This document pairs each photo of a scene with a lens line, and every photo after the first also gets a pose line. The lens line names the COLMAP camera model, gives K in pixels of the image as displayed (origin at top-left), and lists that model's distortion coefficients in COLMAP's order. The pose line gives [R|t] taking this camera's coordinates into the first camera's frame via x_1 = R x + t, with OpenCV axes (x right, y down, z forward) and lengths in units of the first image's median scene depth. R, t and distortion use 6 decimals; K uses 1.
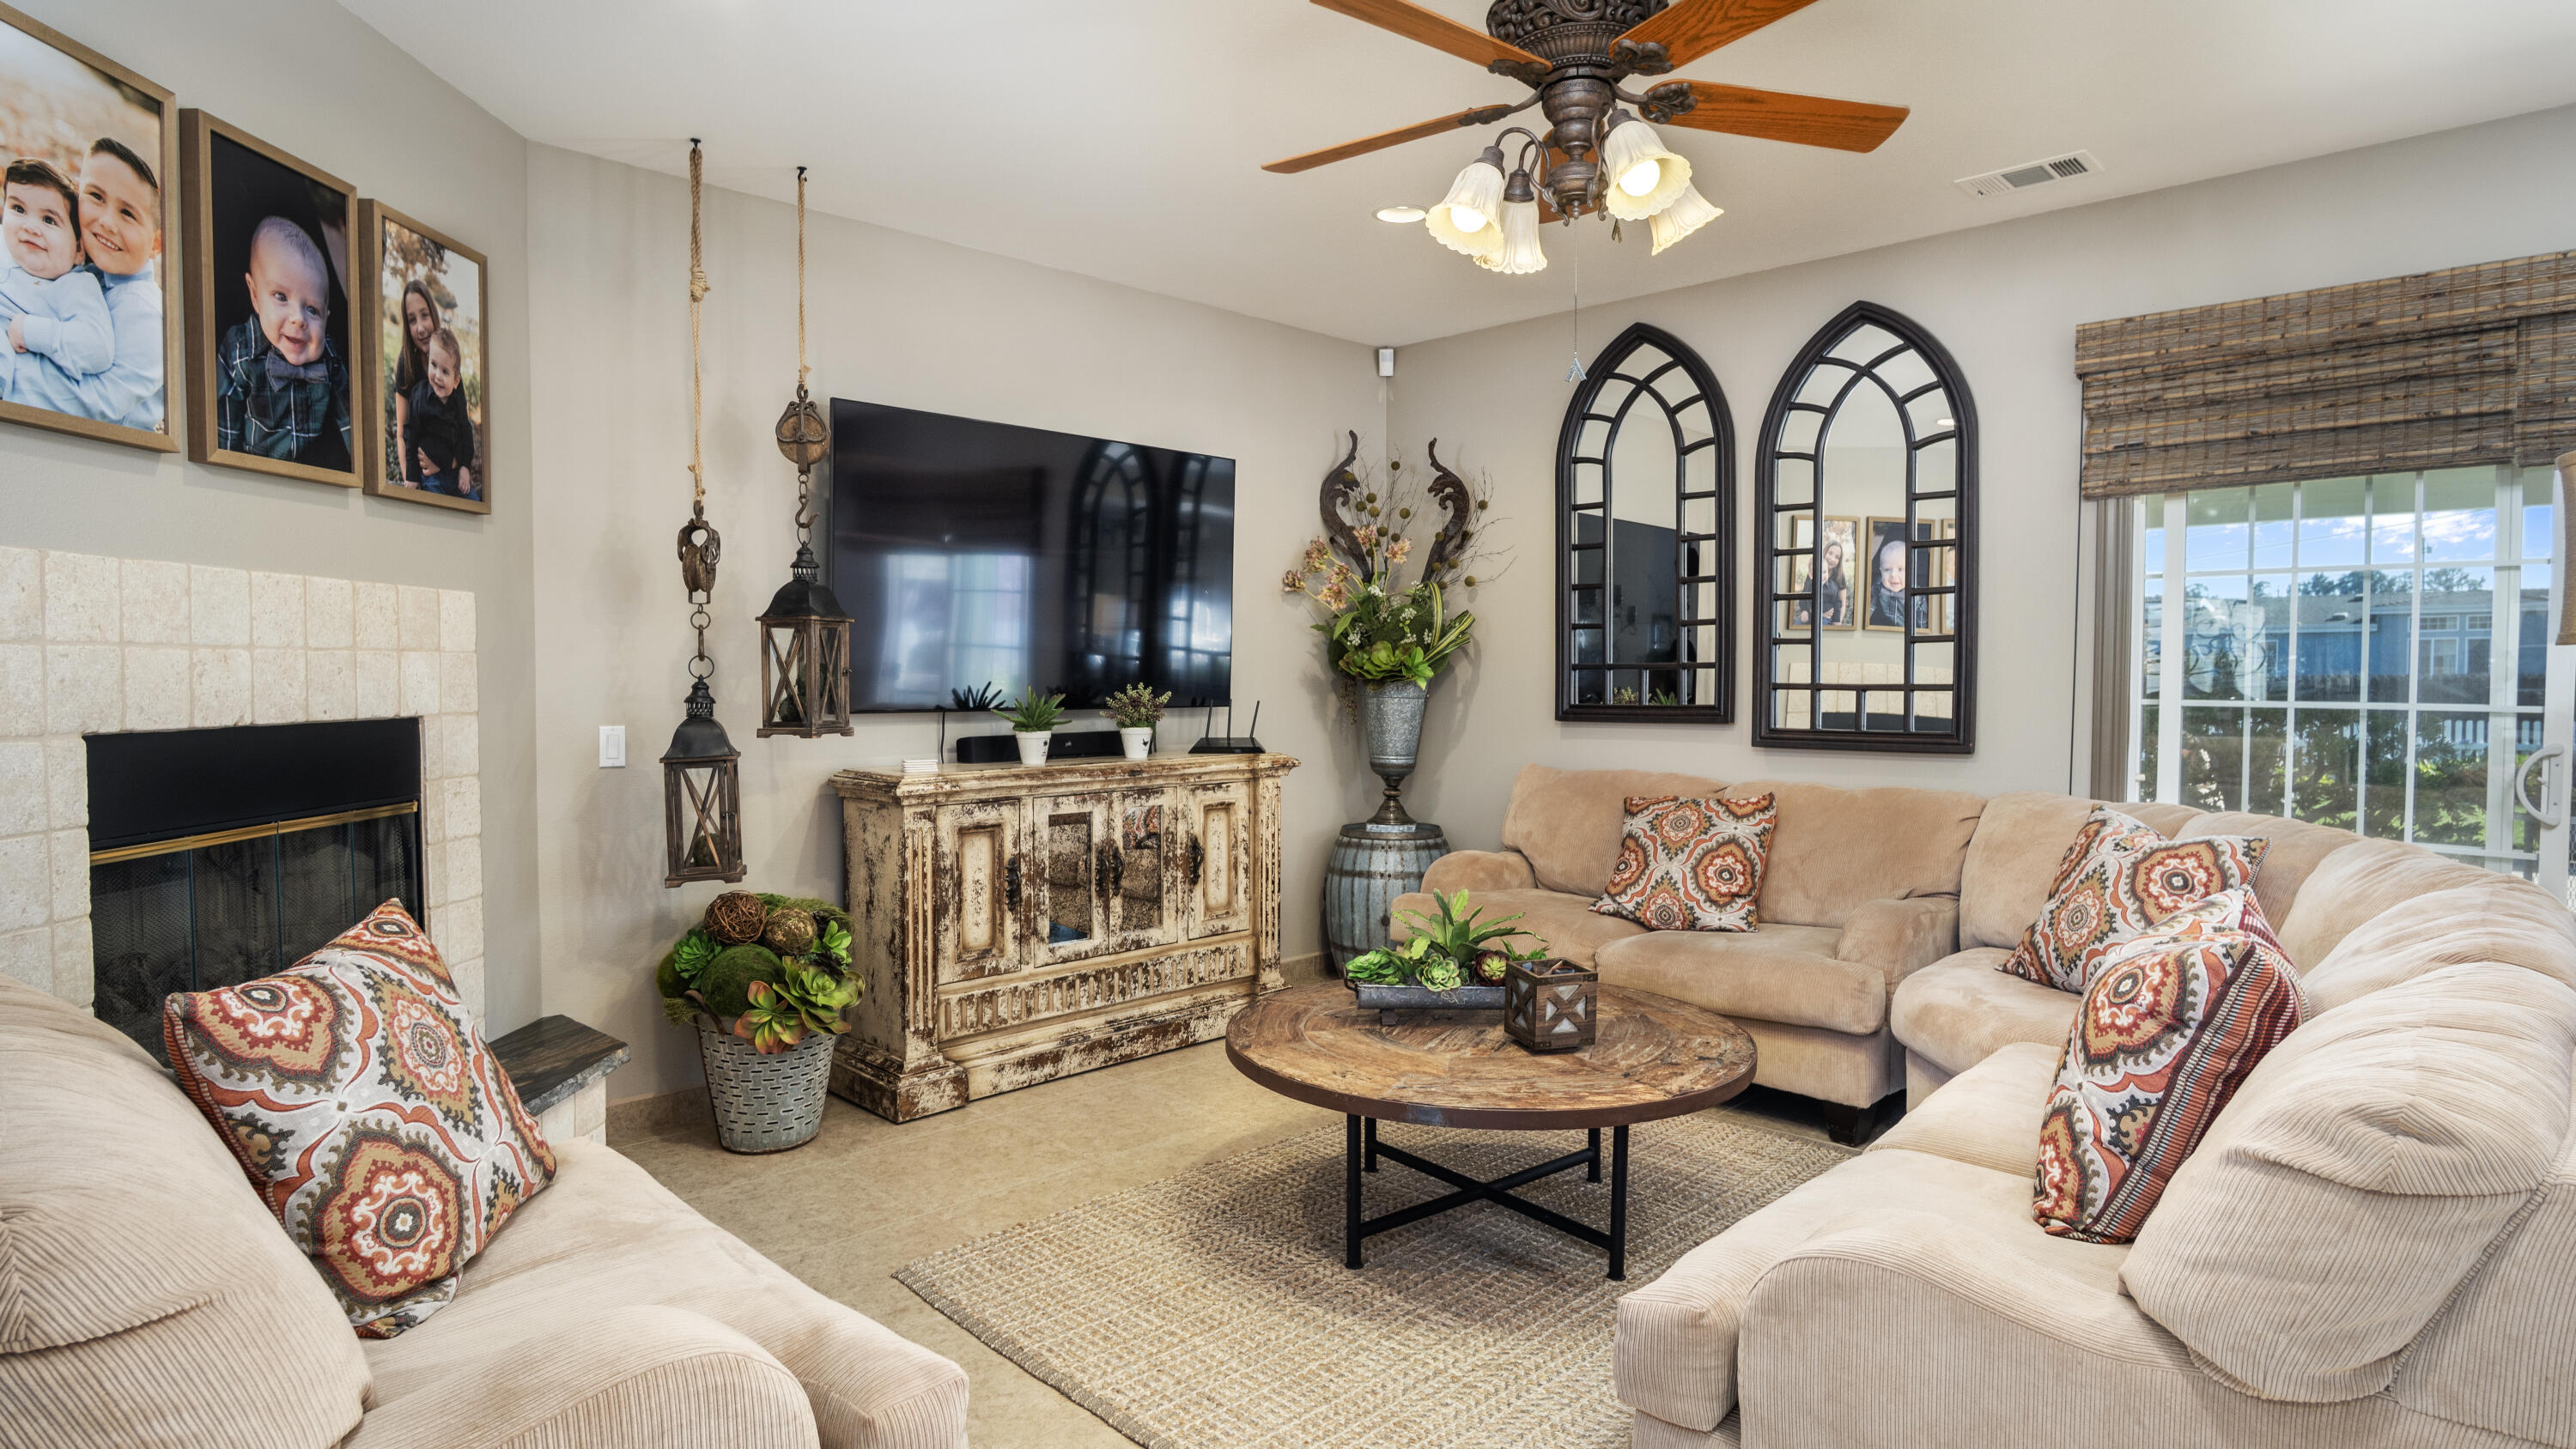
lens RADIAL K [[1396.0, 0, 1320.8], [0, 1396.0, 707.1], [0, 0, 1]] dist [-0.003297, 0.001840]
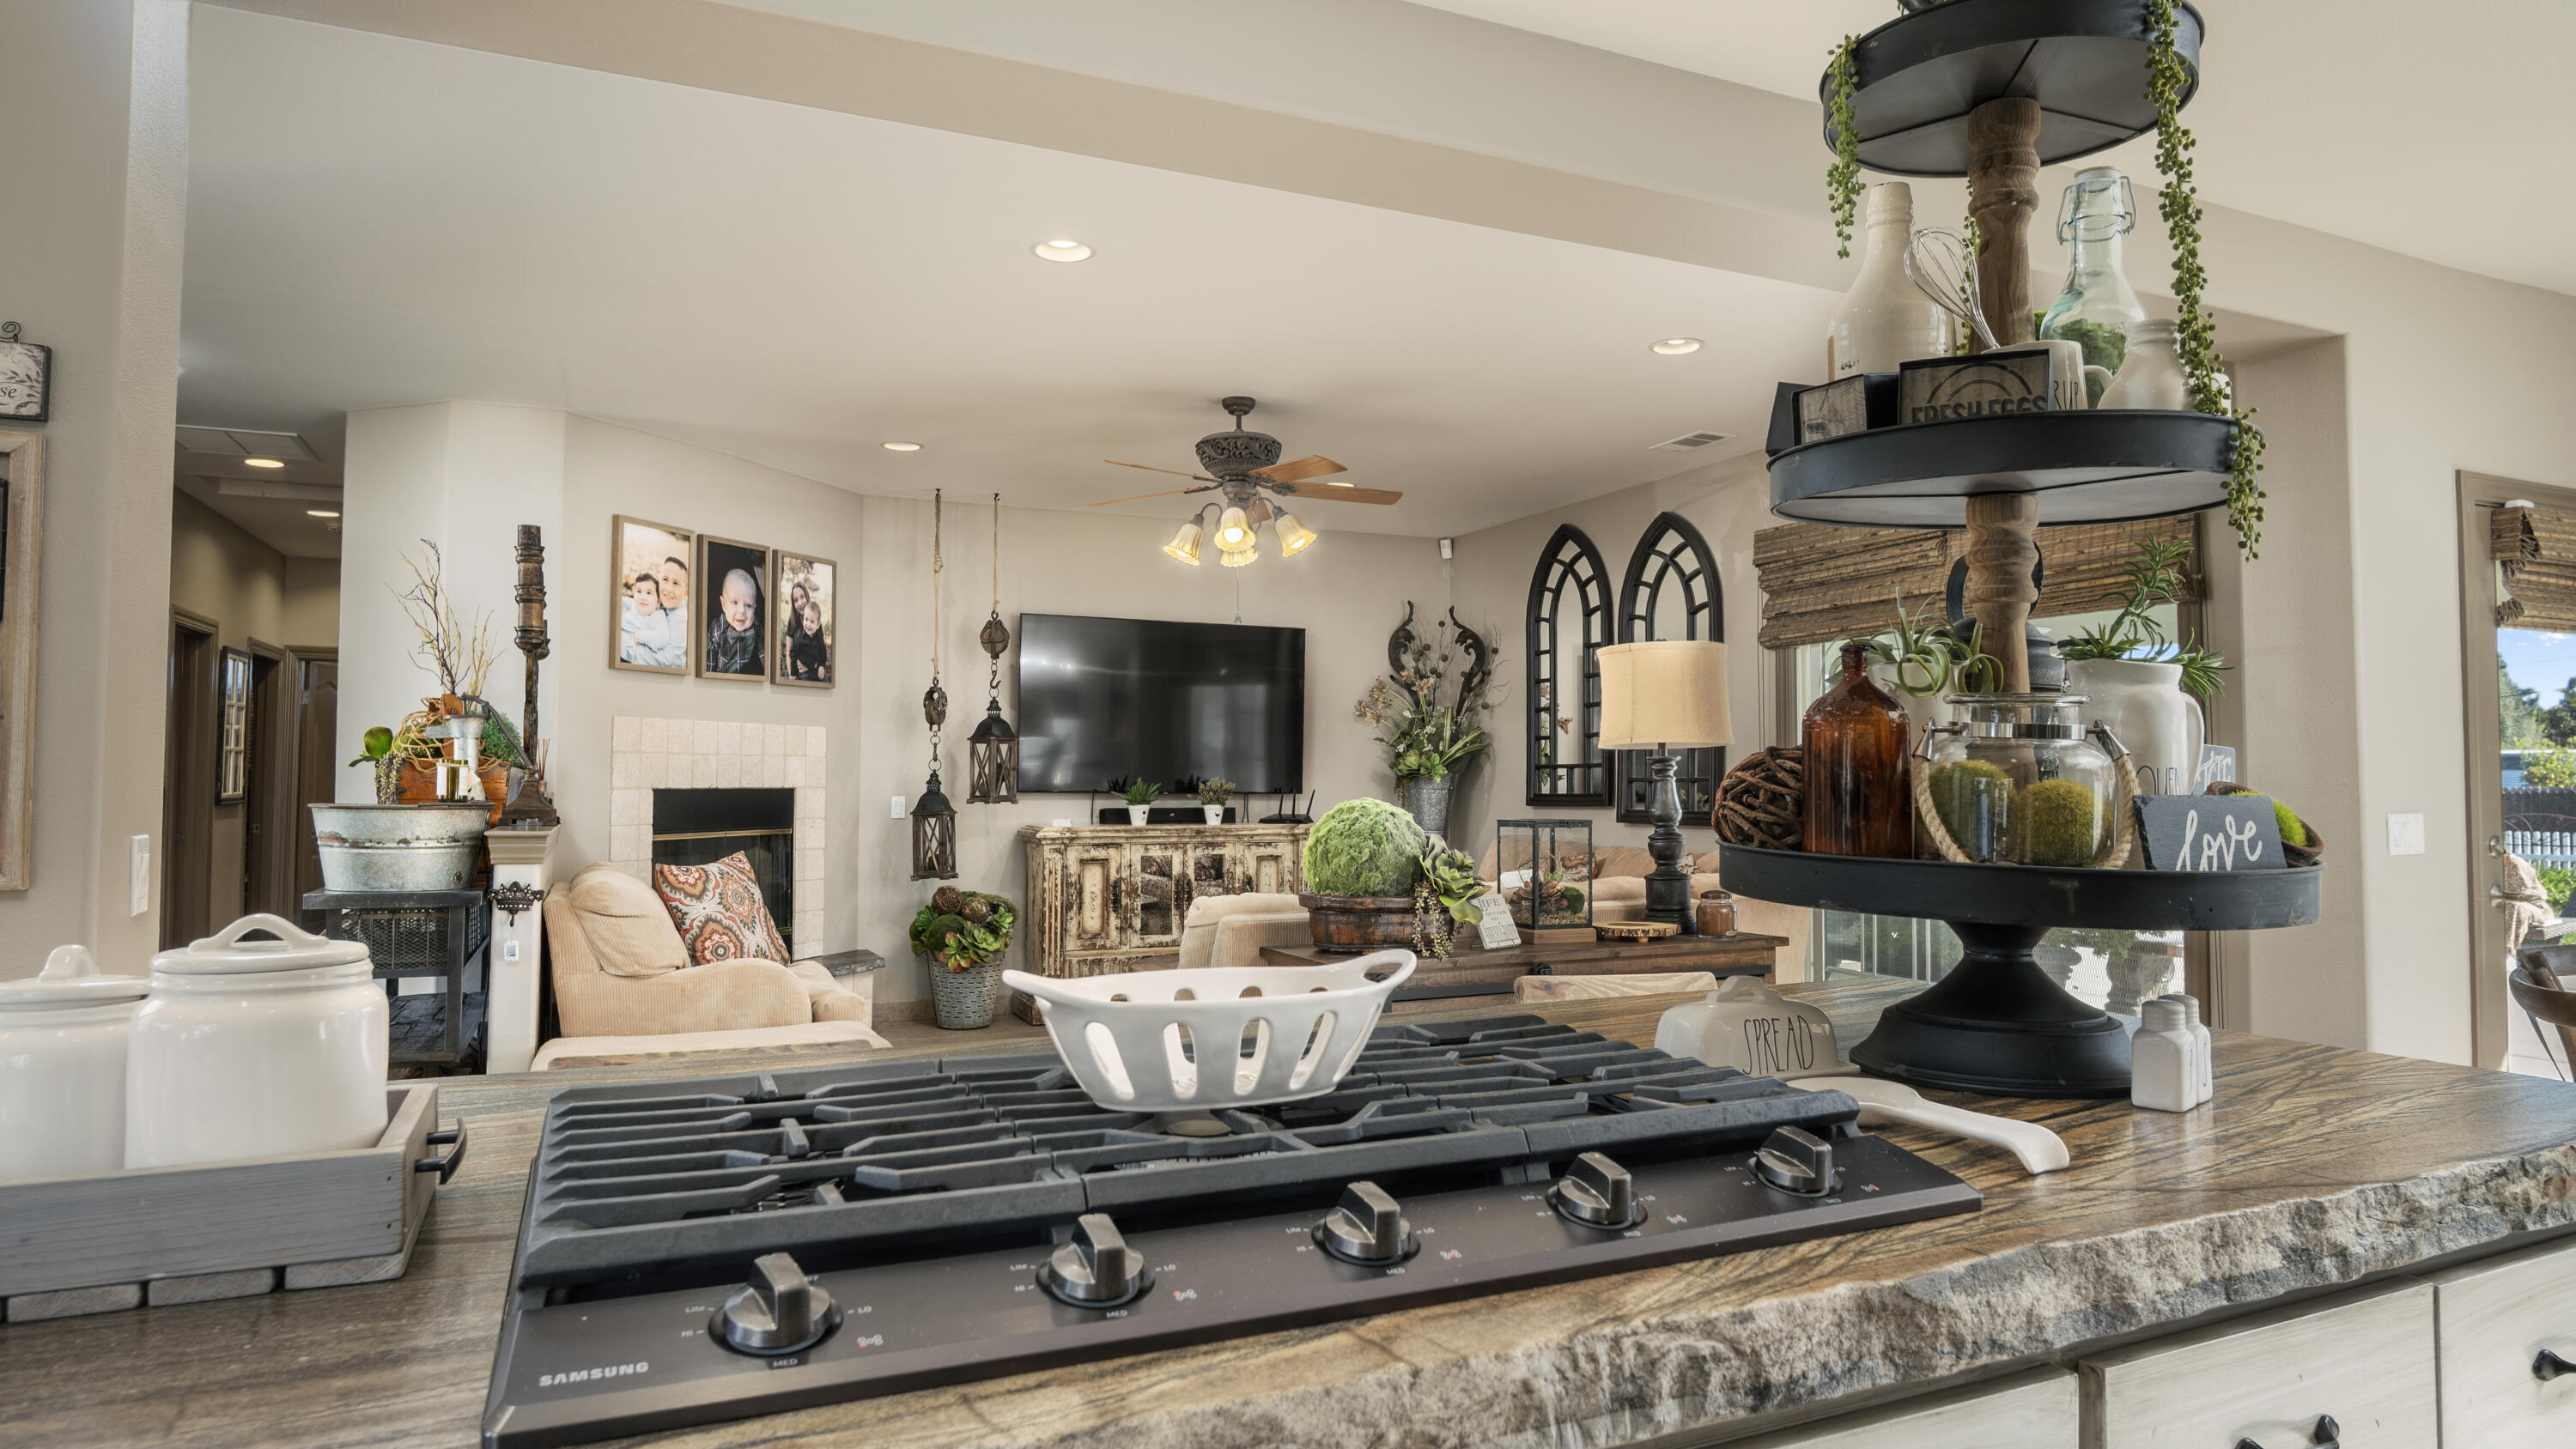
lens RADIAL K [[1485.5, 0, 1320.6], [0, 1485.5, 716.0], [0, 0, 1]] dist [0.015018, 0.001977]
pose [[0.936895, -0.013895, -0.349334, 0.713606], [-0.011026, 0.997539, -0.069248, 0.036927], [0.349436, 0.068730, 0.934436, -0.665918]]
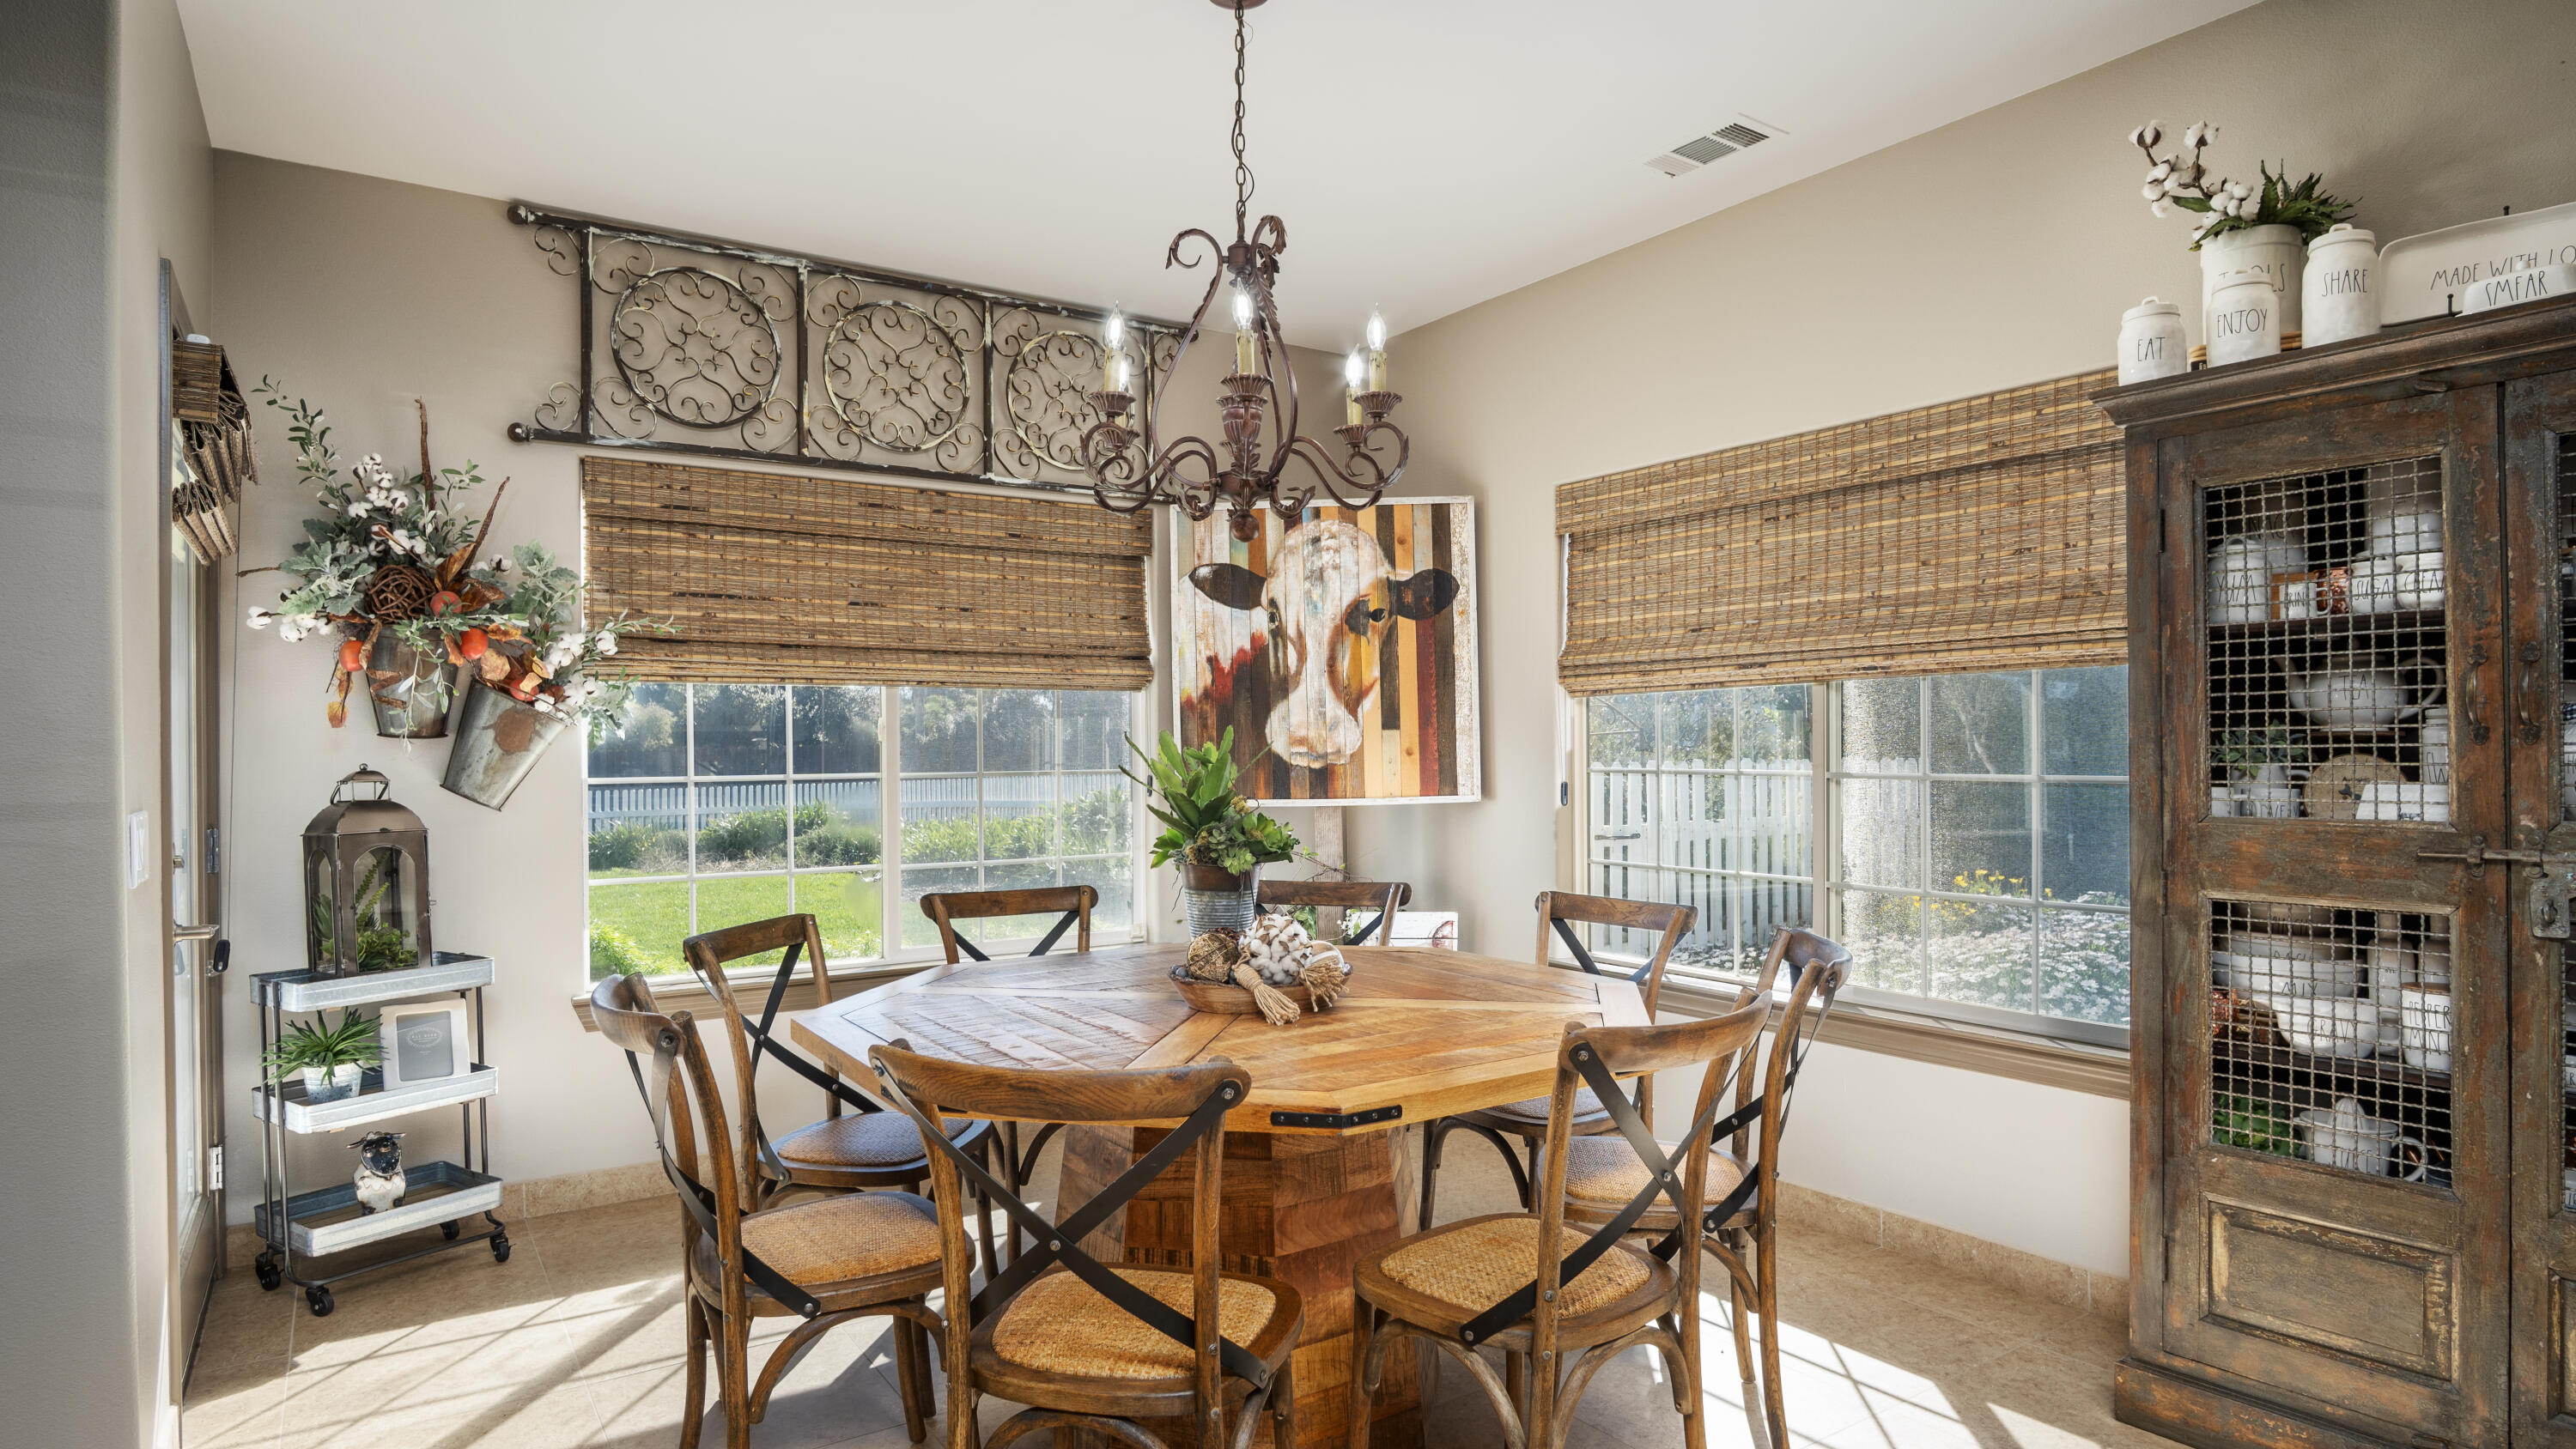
lens RADIAL K [[1391.8, 0, 1278.7], [0, 1391.8, 746.0], [0, 0, 1]] dist [-0.025374, 0.002212]
pose [[0.205644, 0.001546, 0.978626, 0.609052], [0.037313, 0.999259, -0.009420, 0.018186], [-0.977915, 0.038453, 0.205434, 0.021927]]
